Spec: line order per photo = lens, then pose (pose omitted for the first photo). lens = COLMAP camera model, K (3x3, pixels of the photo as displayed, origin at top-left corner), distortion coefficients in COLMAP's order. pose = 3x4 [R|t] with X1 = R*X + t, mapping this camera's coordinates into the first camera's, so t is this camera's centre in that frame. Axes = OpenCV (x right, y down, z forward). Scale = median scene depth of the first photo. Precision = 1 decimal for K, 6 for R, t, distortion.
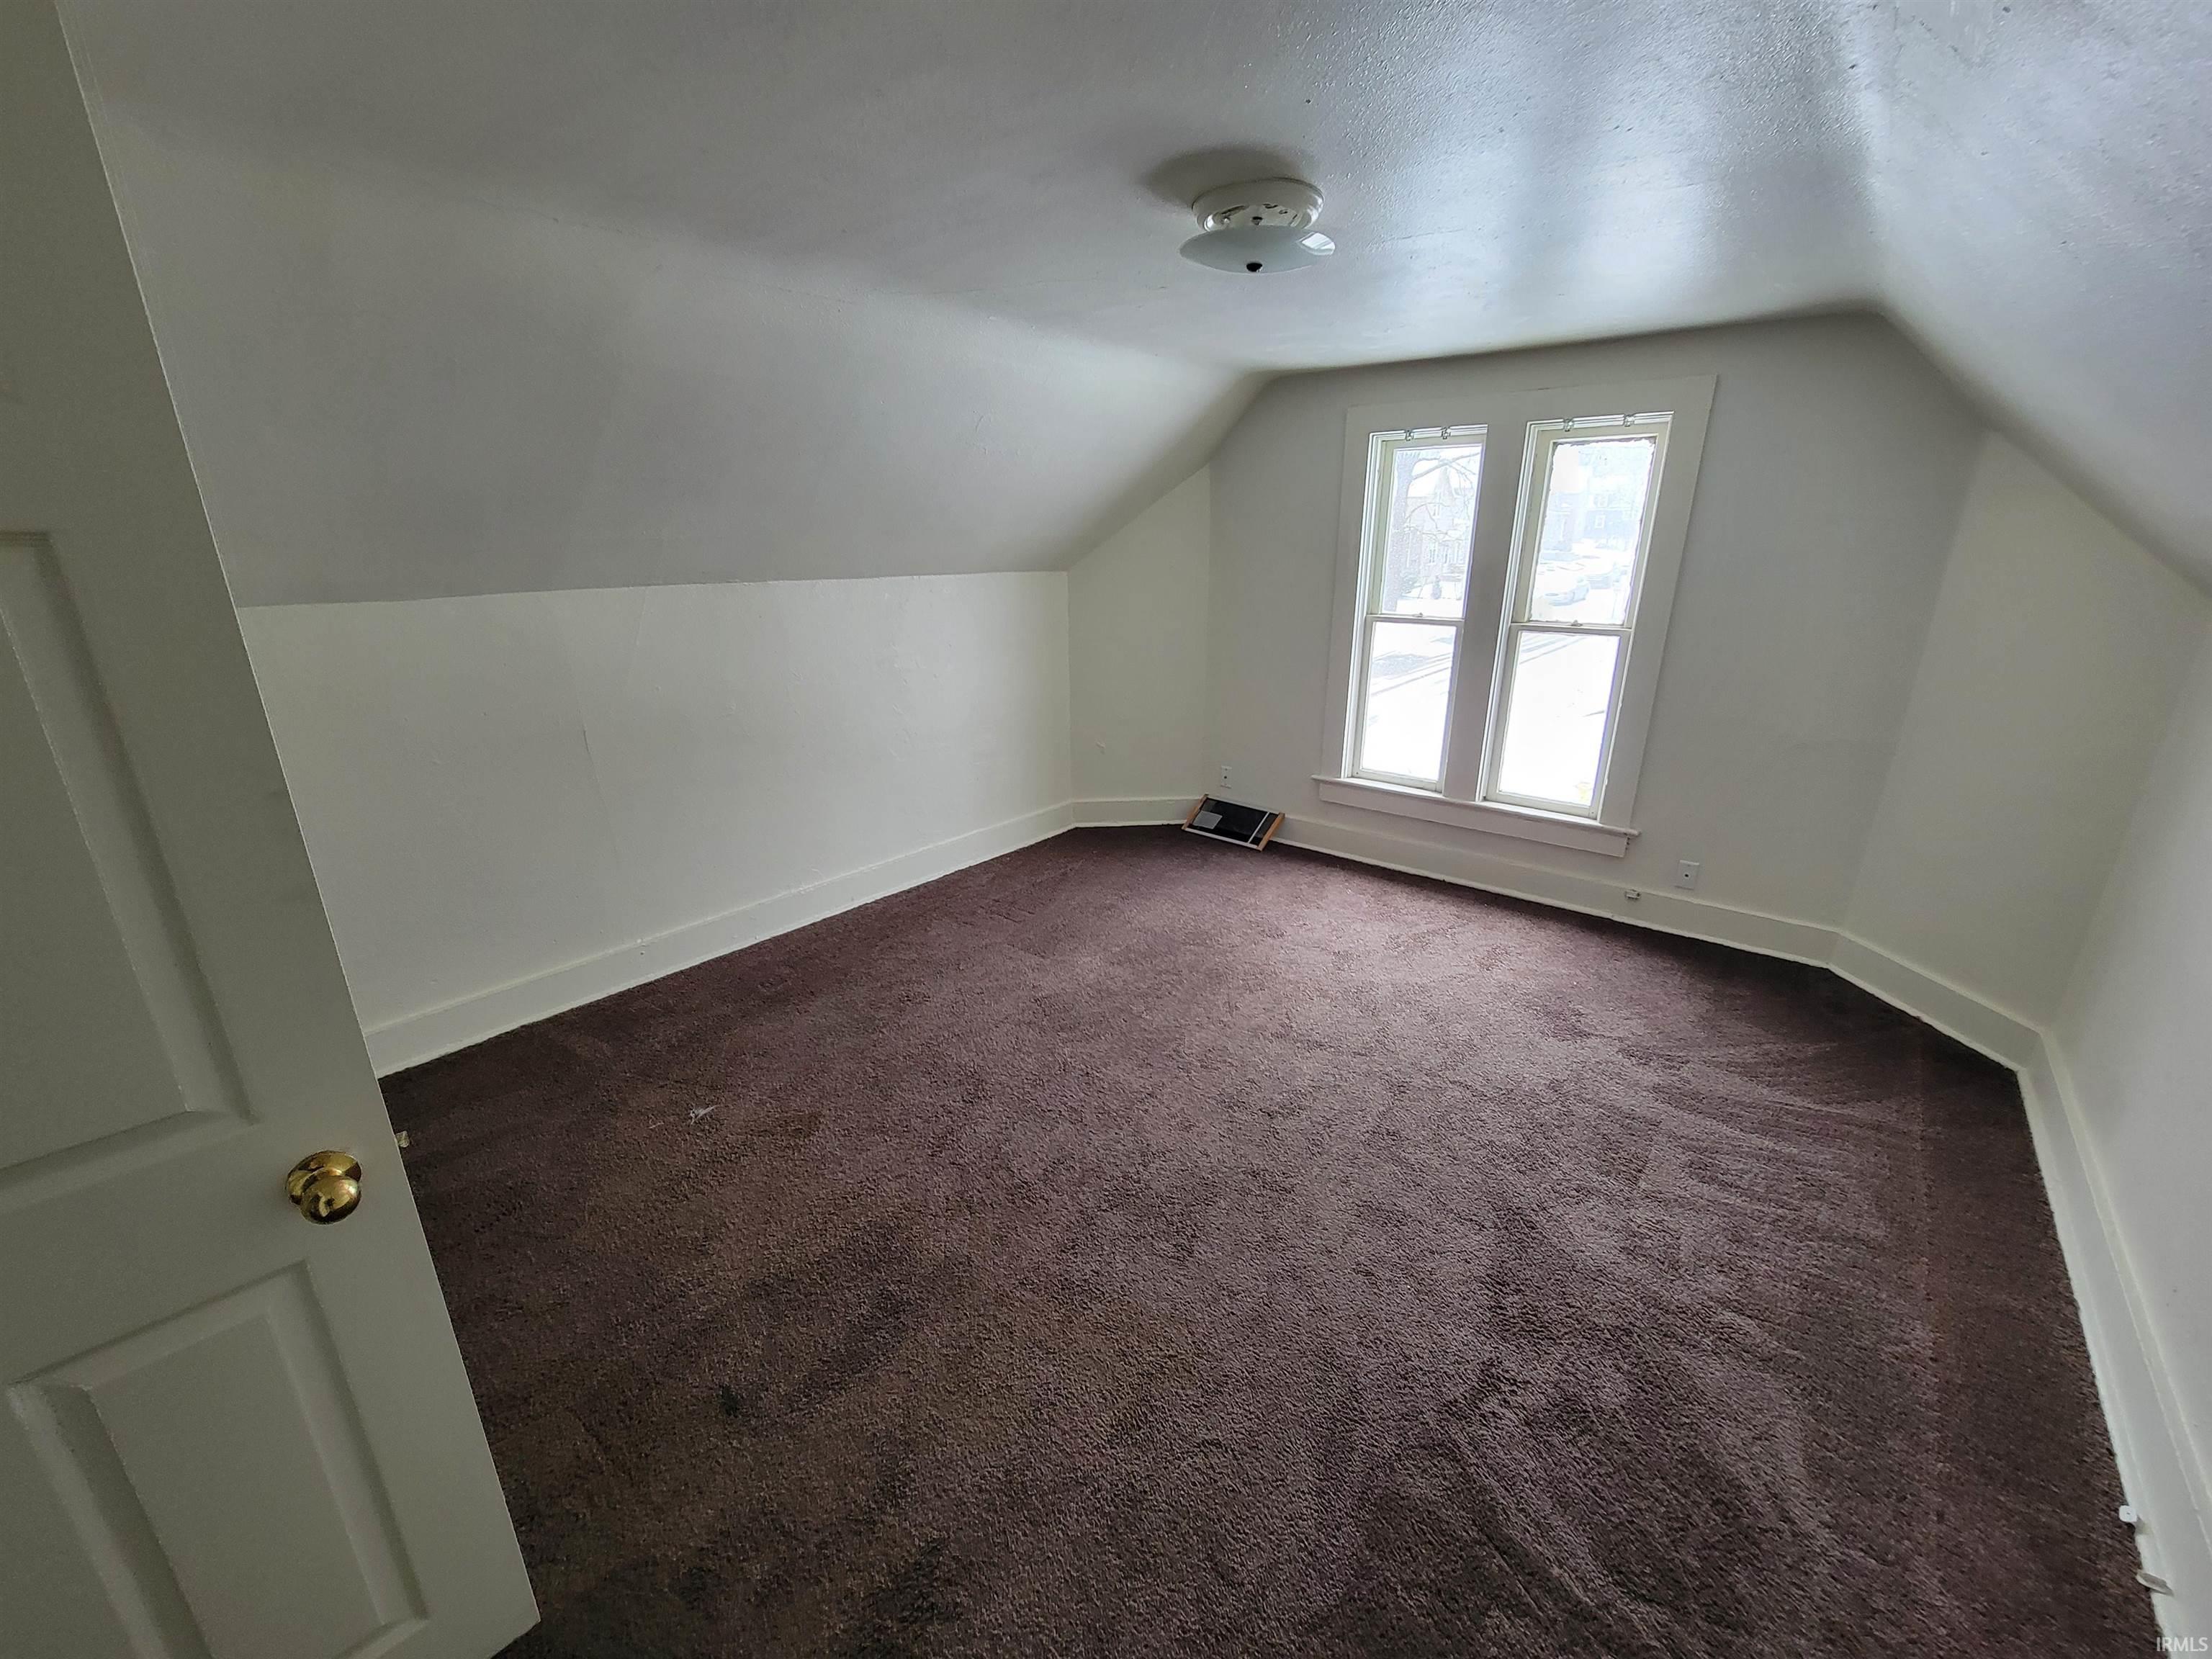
lens RADIAL K [[907.1, 0, 1112.0], [0, 907.1, 841.5], [0, 0, 1]] dist [-0.007774, 0.003497]
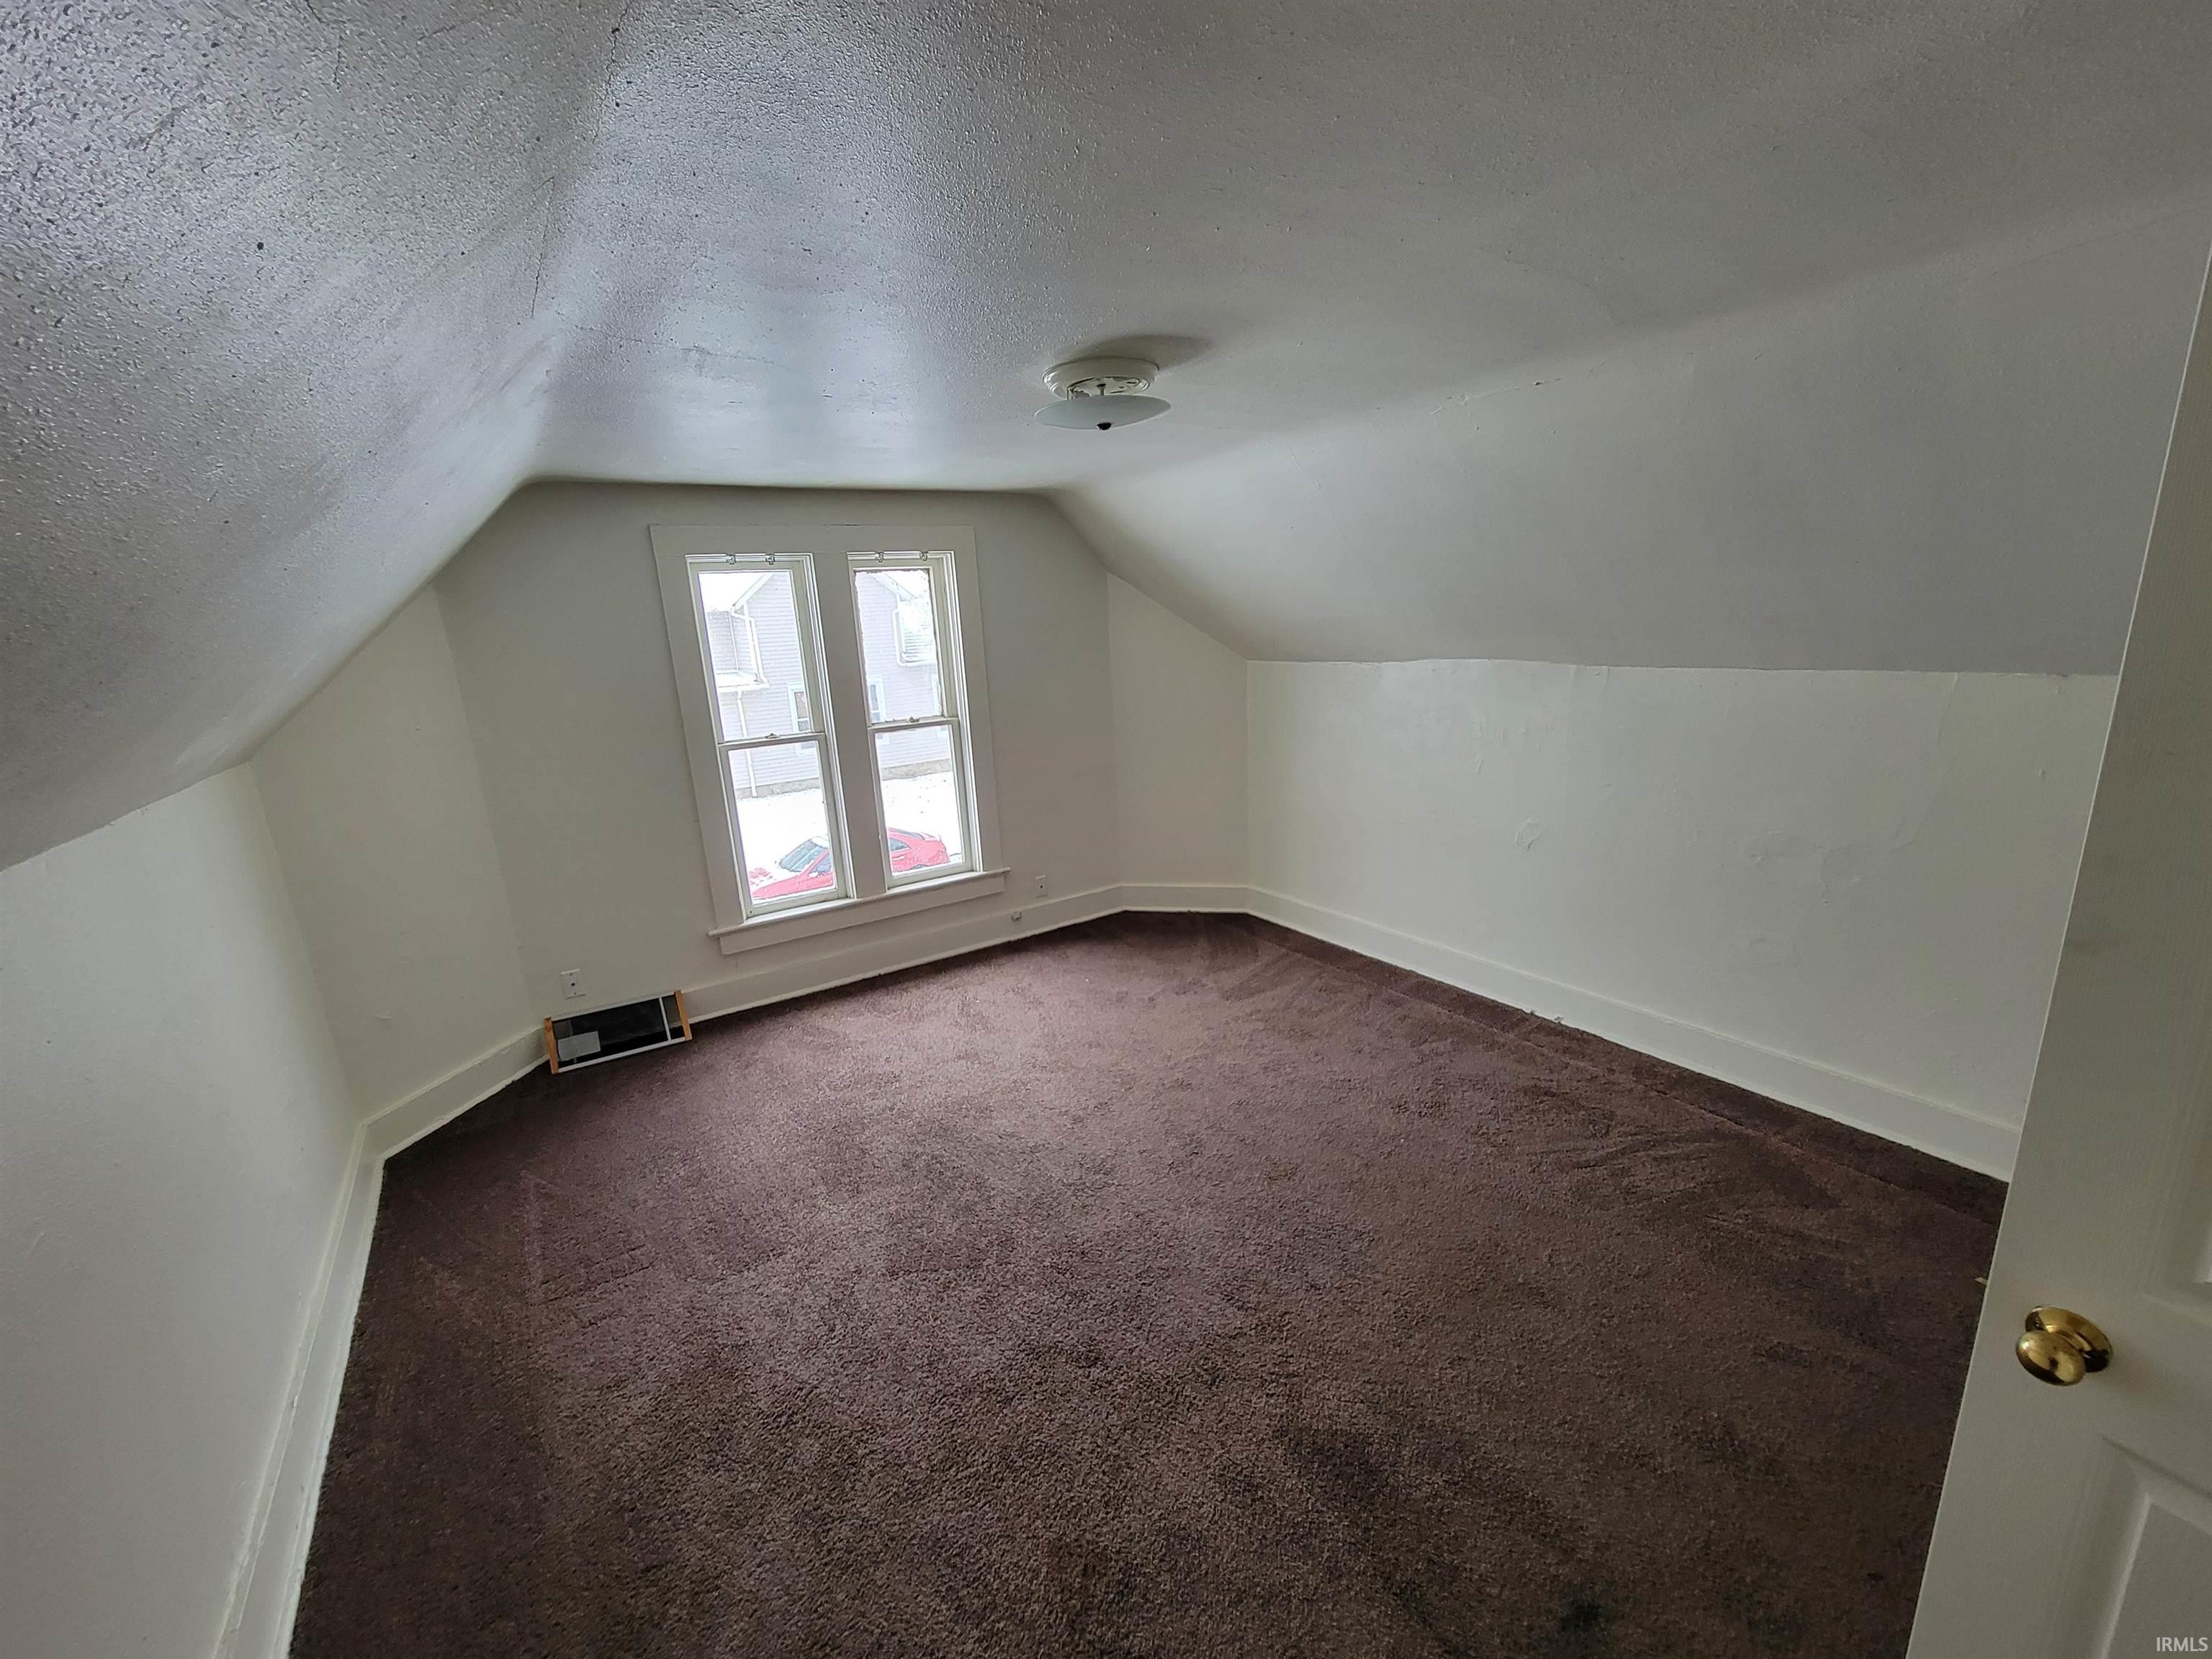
lens RADIAL K [[907.1, 0, 1112.0], [0, 907.1, 841.5], [0, 0, 1]] dist [-0.007774, 0.003497]
pose [[0.284319, -0.245326, 0.926811, -0.545001], [0.352462, 0.925755, 0.136921, -0.165853], [-0.891590, 0.287736, 0.349678, 0.406628]]
